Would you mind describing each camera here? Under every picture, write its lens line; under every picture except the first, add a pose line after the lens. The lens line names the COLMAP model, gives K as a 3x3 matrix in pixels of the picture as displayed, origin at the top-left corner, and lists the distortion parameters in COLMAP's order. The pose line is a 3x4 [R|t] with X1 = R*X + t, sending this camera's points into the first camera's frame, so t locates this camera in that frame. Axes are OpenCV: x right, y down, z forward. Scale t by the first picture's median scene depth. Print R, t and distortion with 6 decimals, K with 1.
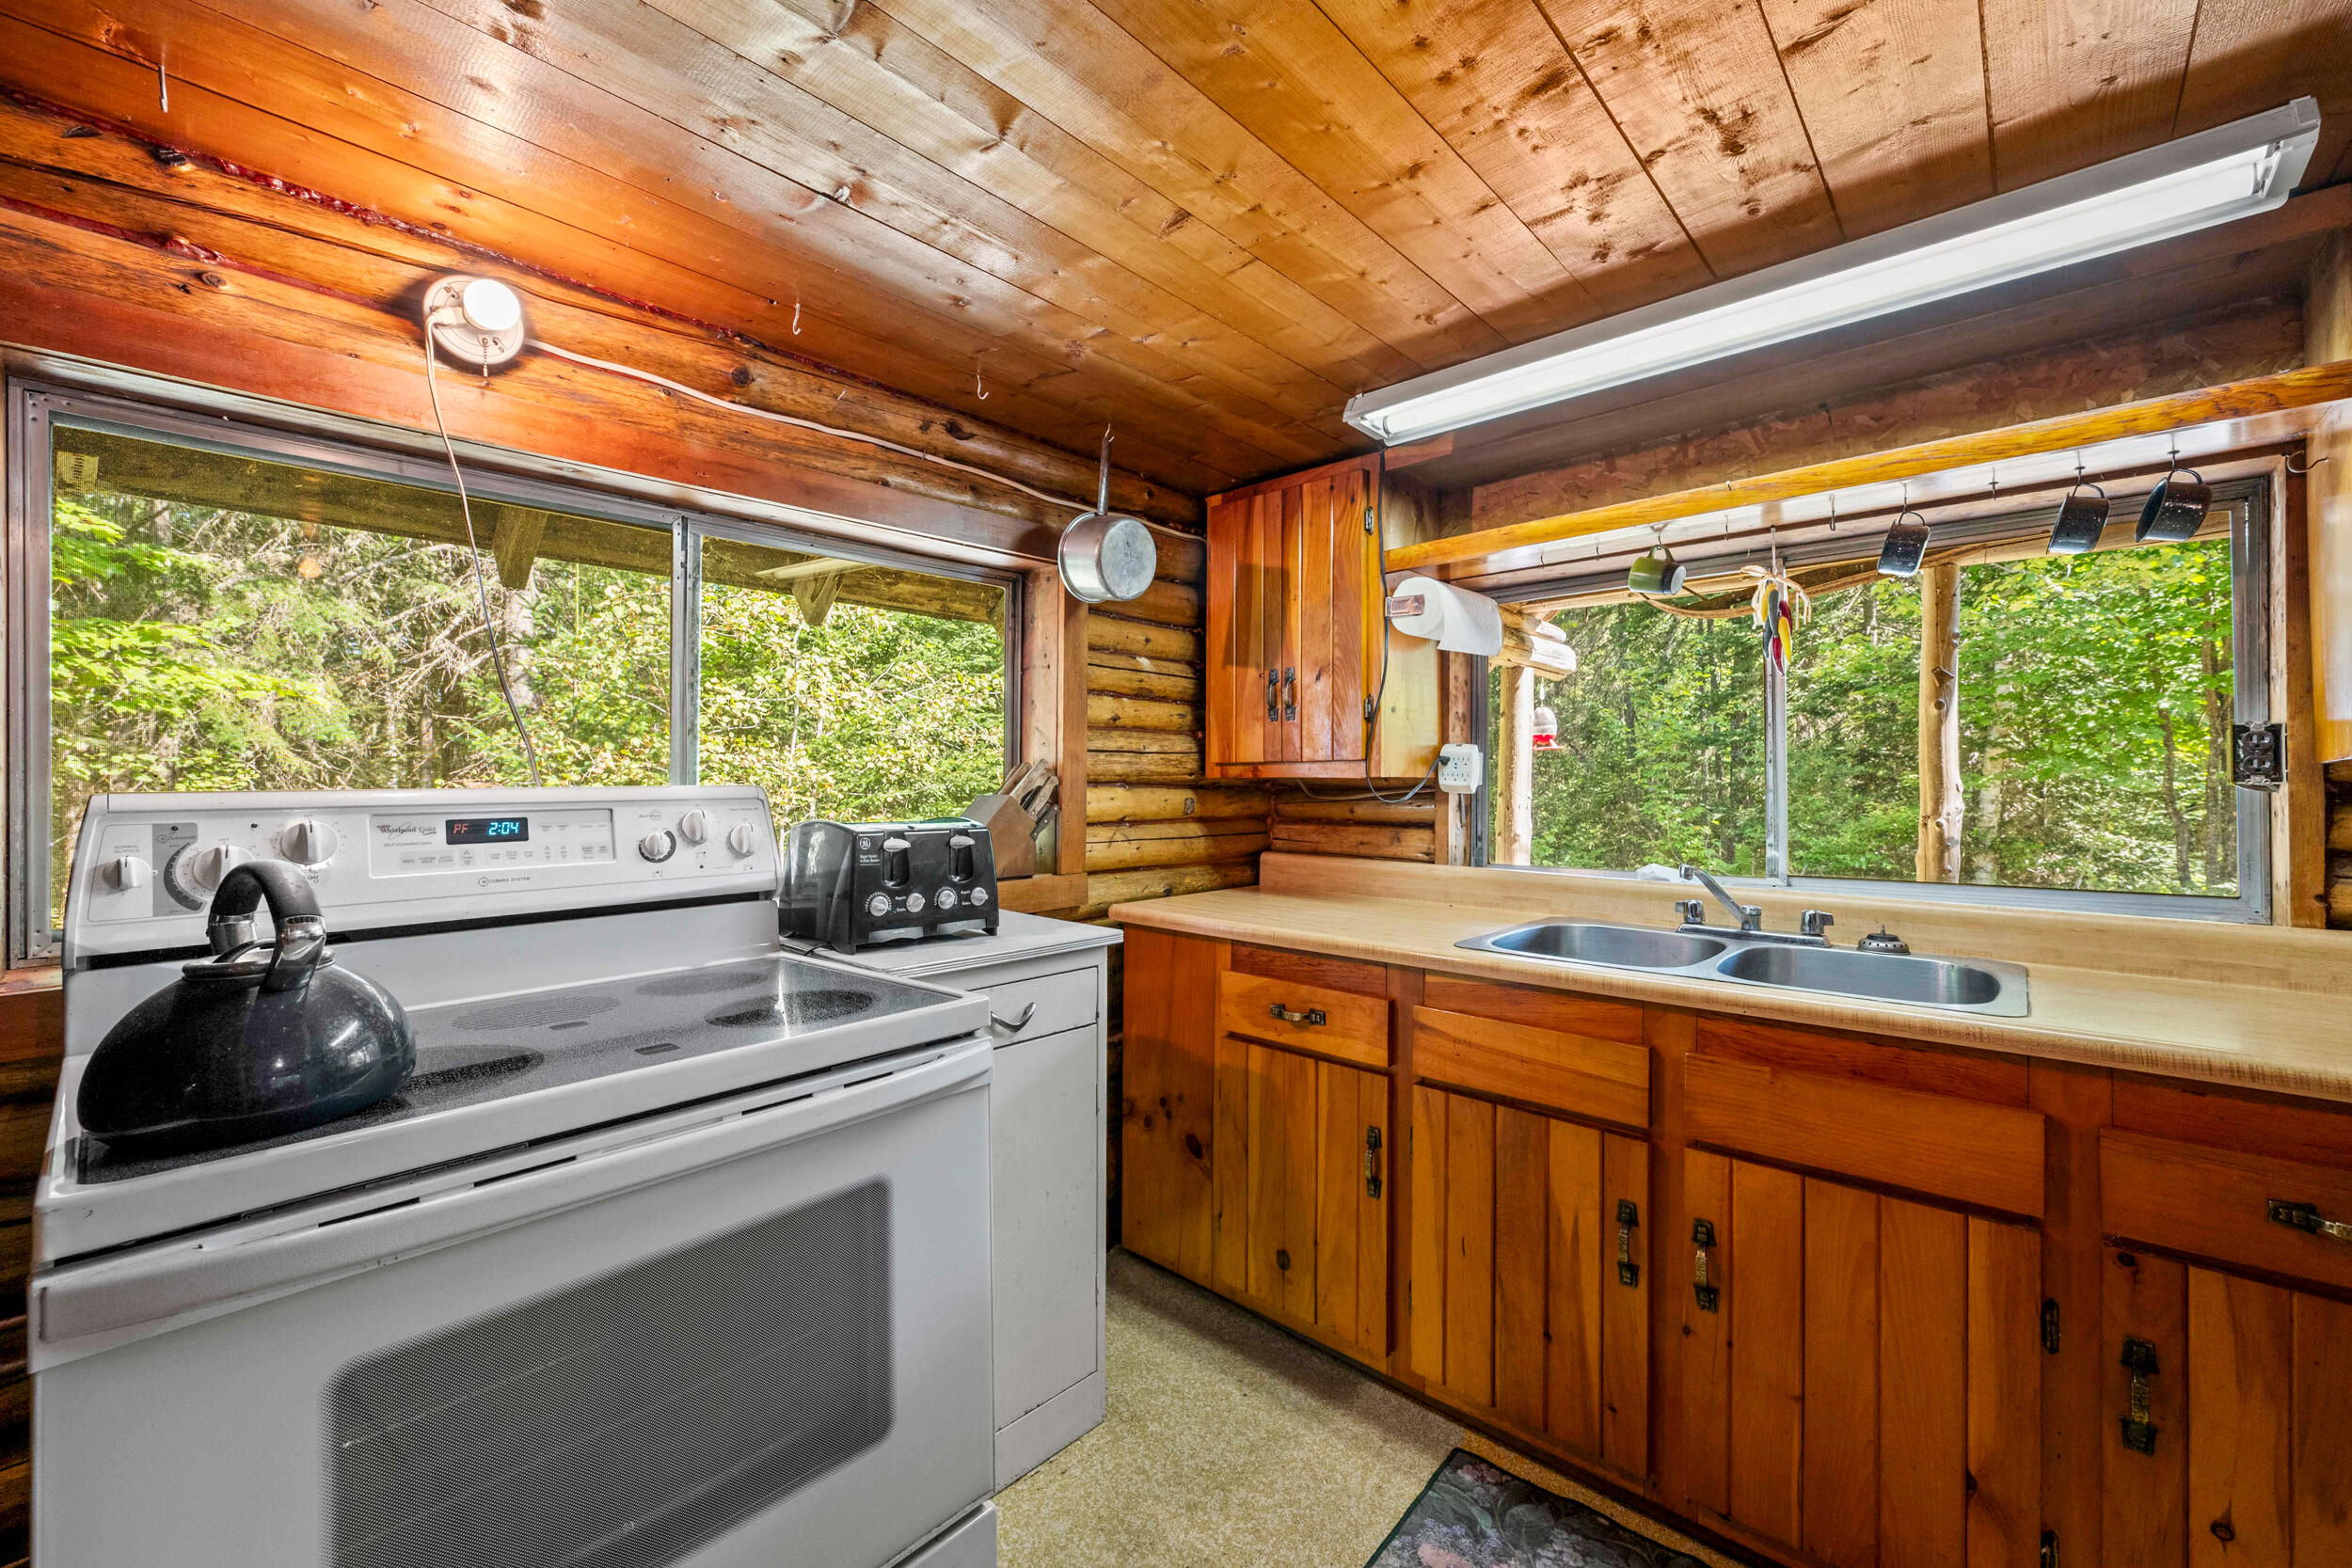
lens RADIAL K [[940.4, 0, 1210.5], [0, 940.4, 776.5], [0, 0, 1]] dist [-0.003054, 0.000441]
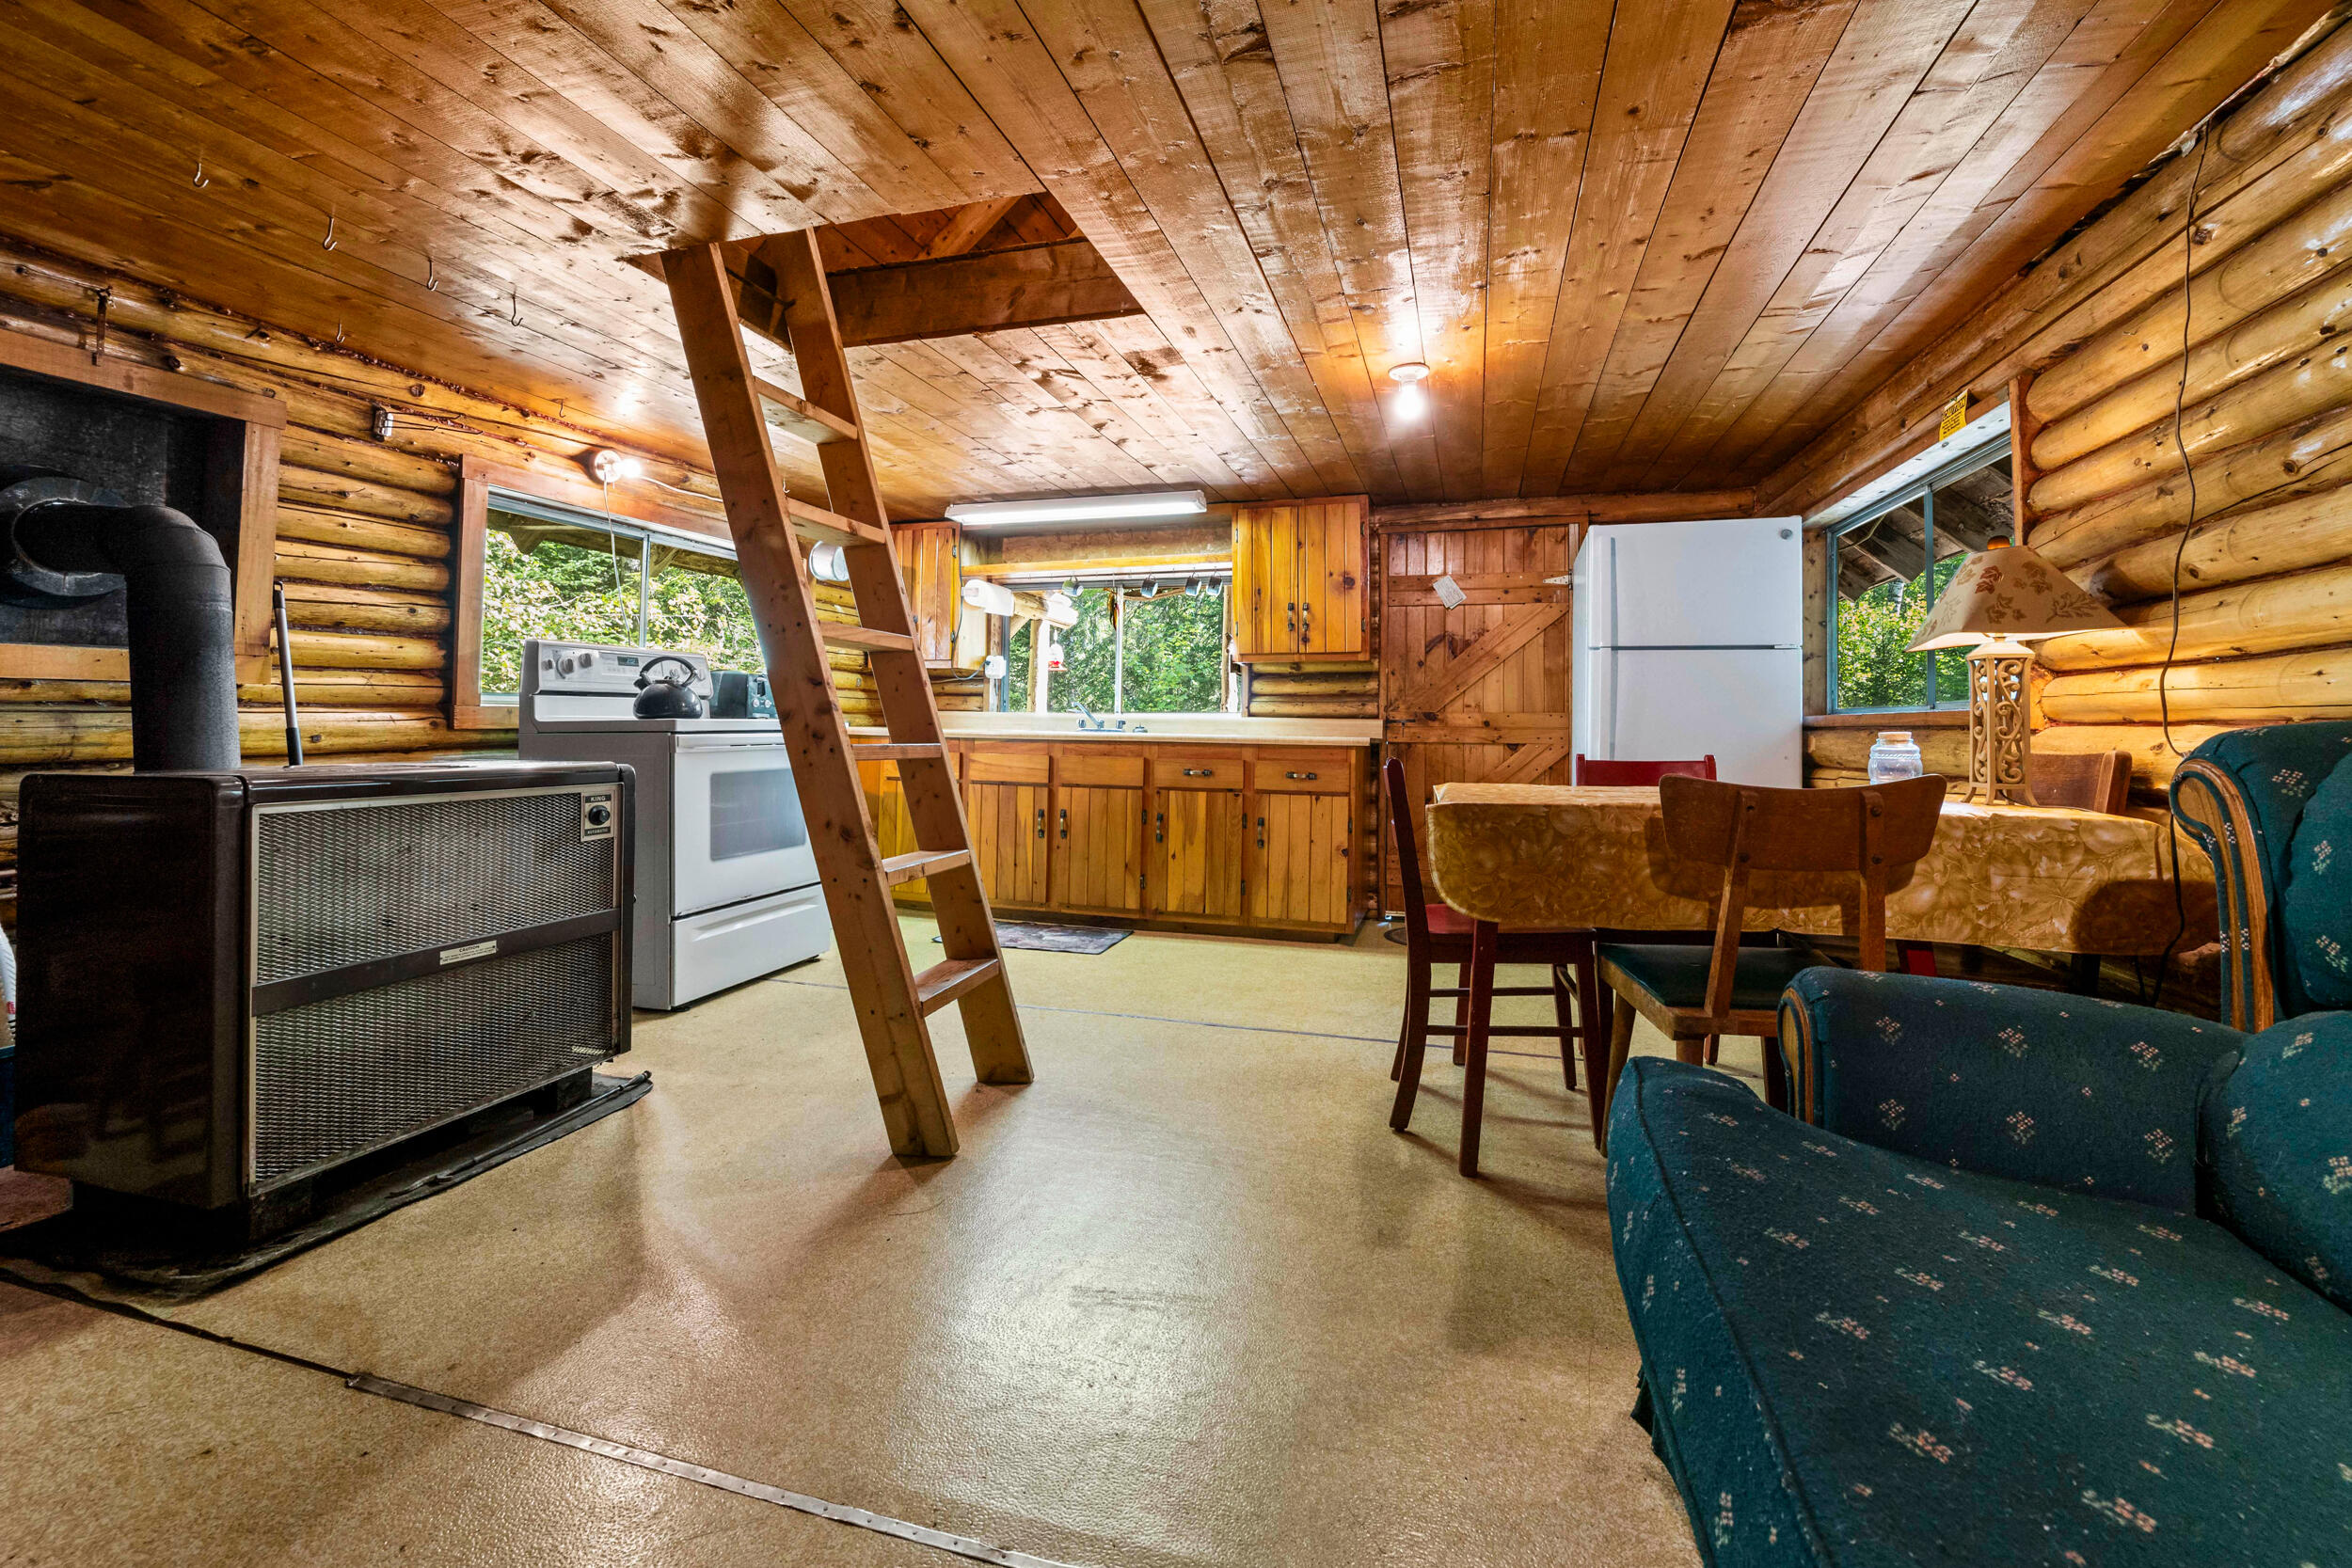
lens RADIAL K [[940.4, 0, 1212.1], [0, 940.4, 711.8], [0, 0, 1]] dist [-0.003054, 0.000441]
pose [[0.899718, 0.019067, 0.436054, -0.299349], [-0.017340, 0.999818, -0.007940, 0.137881], [-0.436126, -0.000418, 0.899885, -1.543119]]
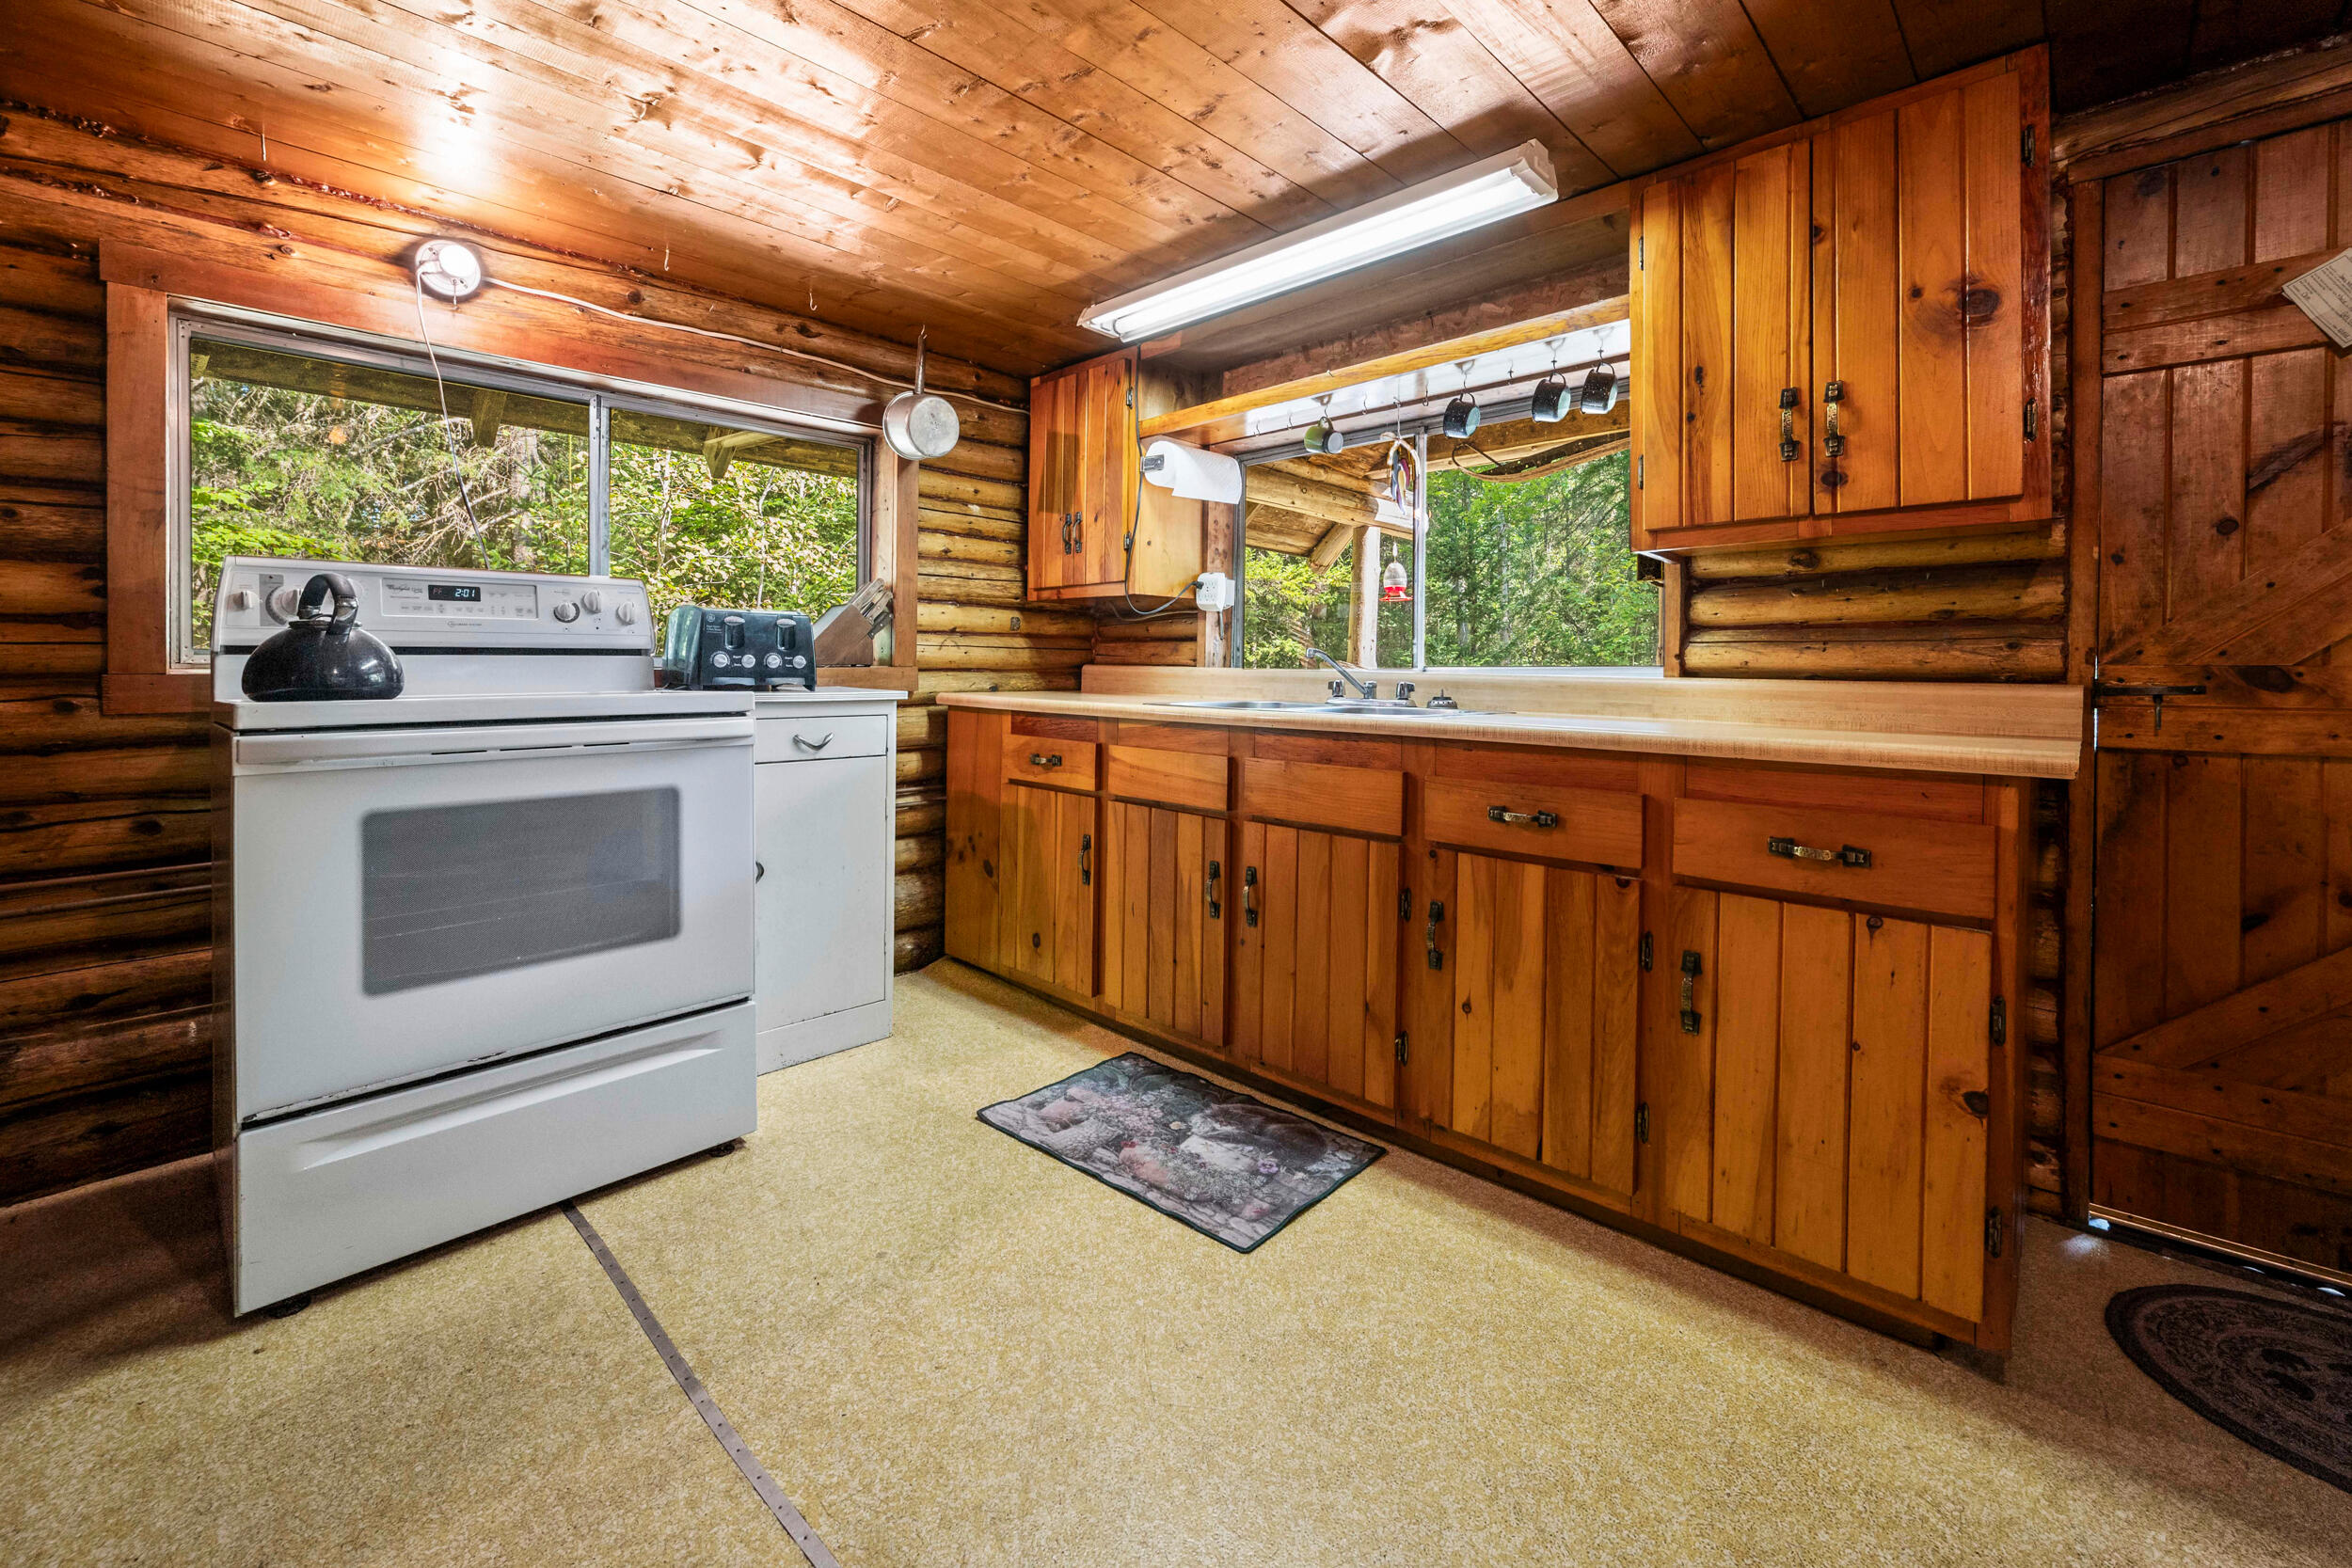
lens RADIAL K [[940.4, 0, 1190.6], [0, 940.4, 670.4], [0, 0, 1]] dist [-0.003054, 0.000441]
pose [[0.999566, 0.009211, -0.027992, 0.371838], [-0.008798, 0.999851, 0.014856, 0.109200], [0.028124, -0.014603, 0.999498, -0.396721]]
